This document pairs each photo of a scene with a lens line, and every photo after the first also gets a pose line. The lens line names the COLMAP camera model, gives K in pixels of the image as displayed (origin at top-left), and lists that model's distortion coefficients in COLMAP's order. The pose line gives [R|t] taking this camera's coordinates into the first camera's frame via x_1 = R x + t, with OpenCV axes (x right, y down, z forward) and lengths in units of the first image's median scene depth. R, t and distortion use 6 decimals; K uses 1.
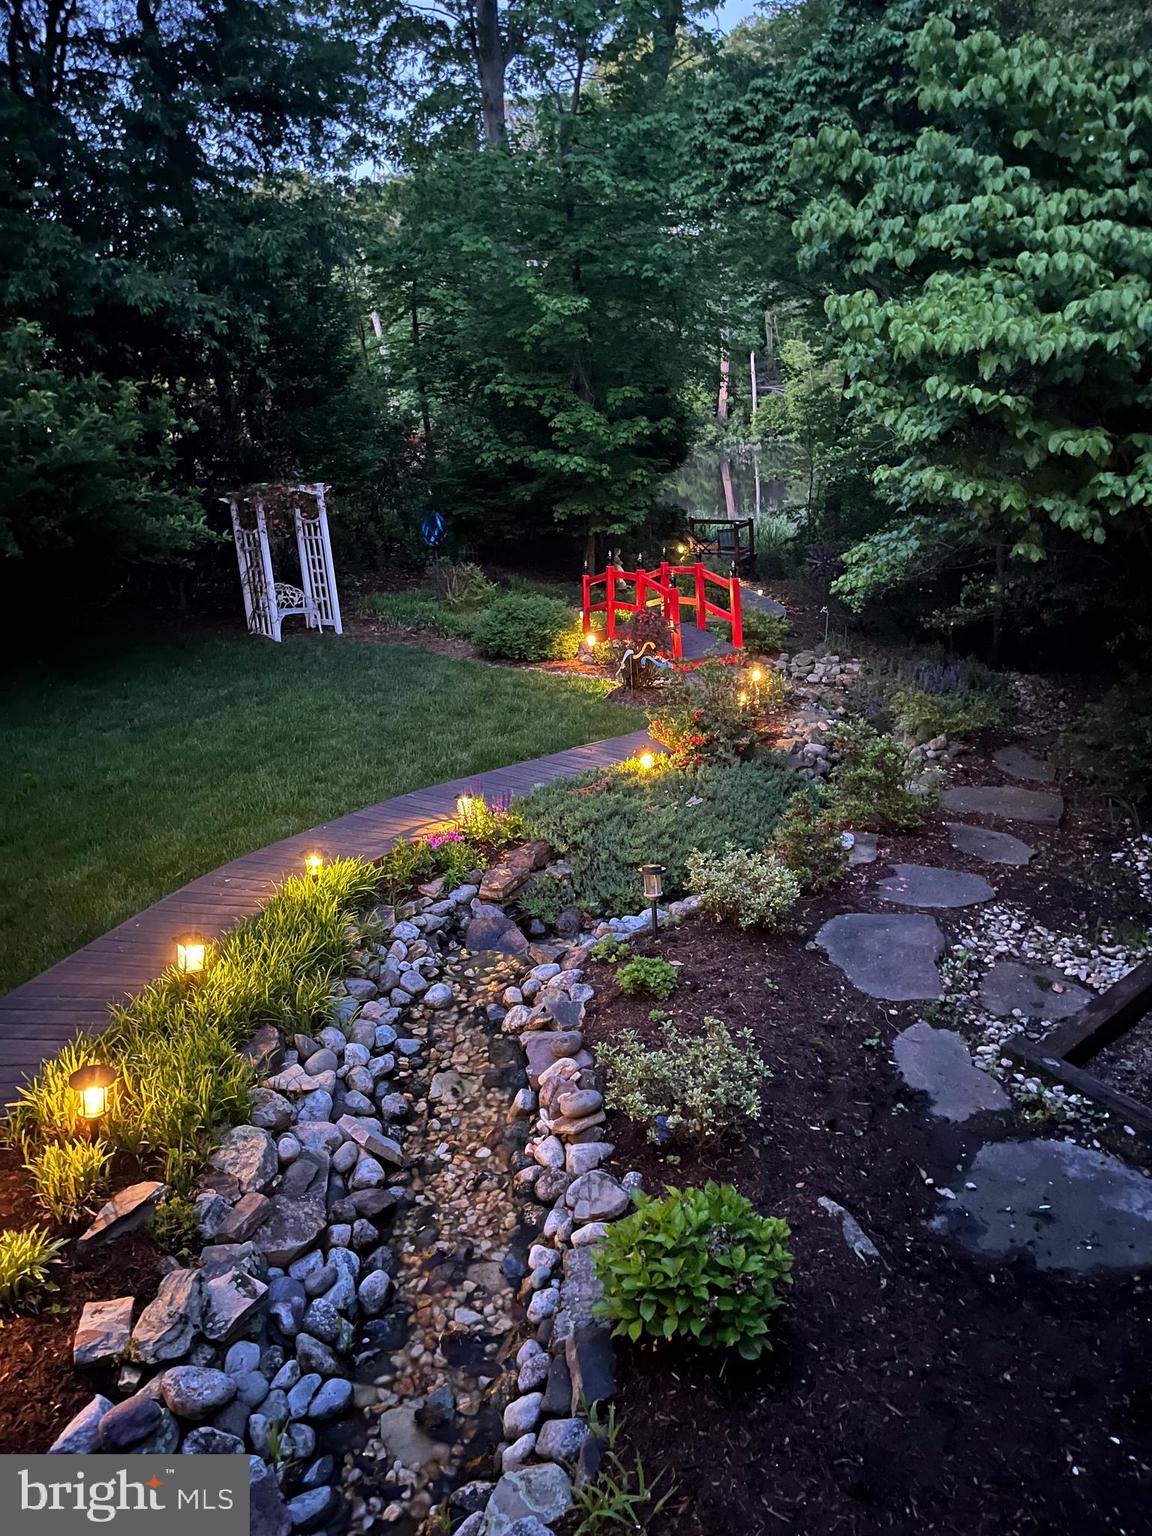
lens RADIAL K [[1168.2, 0, 592.4], [0, 1168.2, 768.2], [0, 0, 1]] dist [0.000995, -0.005753]
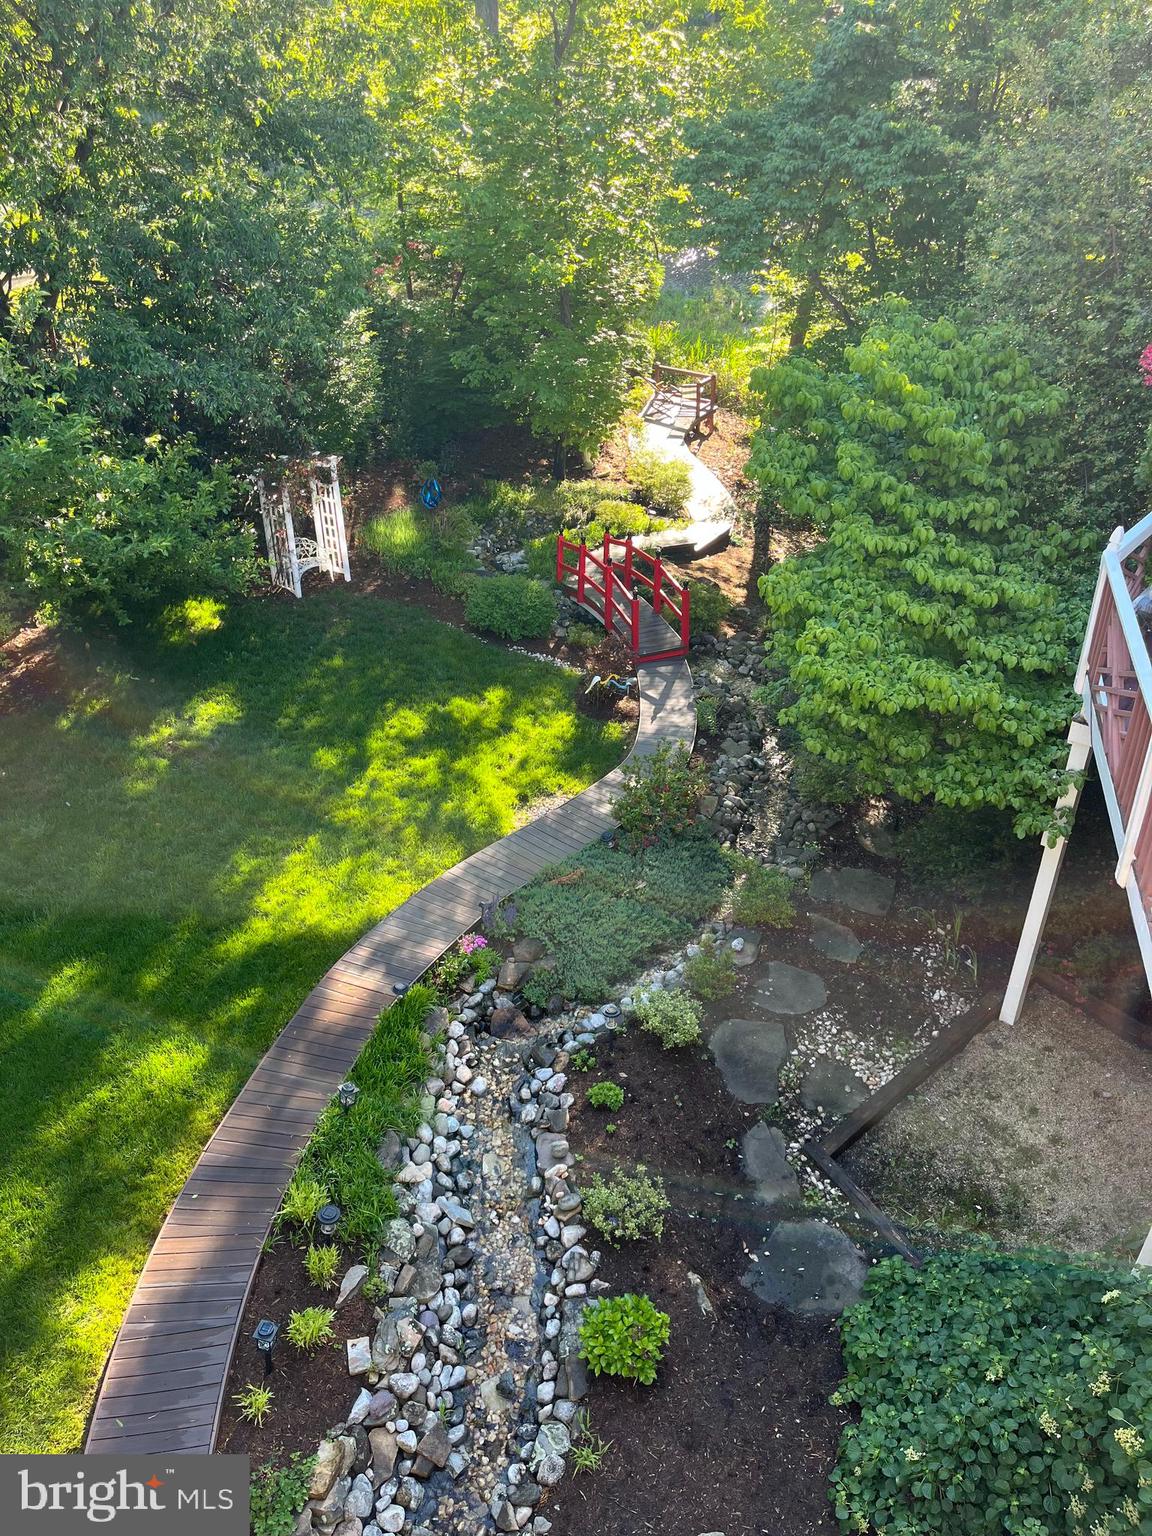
lens RADIAL K [[1161.0, 0, 576.0], [0, 1161.0, 768.0], [0, 0, 1]] dist [-0.004734, 0.038327]
pose [[0.998200, 0.042358, 0.042447, -0.111052], [-0.051822, 0.965499, 0.255199, -0.891621], [-0.030173, -0.256939, 0.965956, -0.649614]]
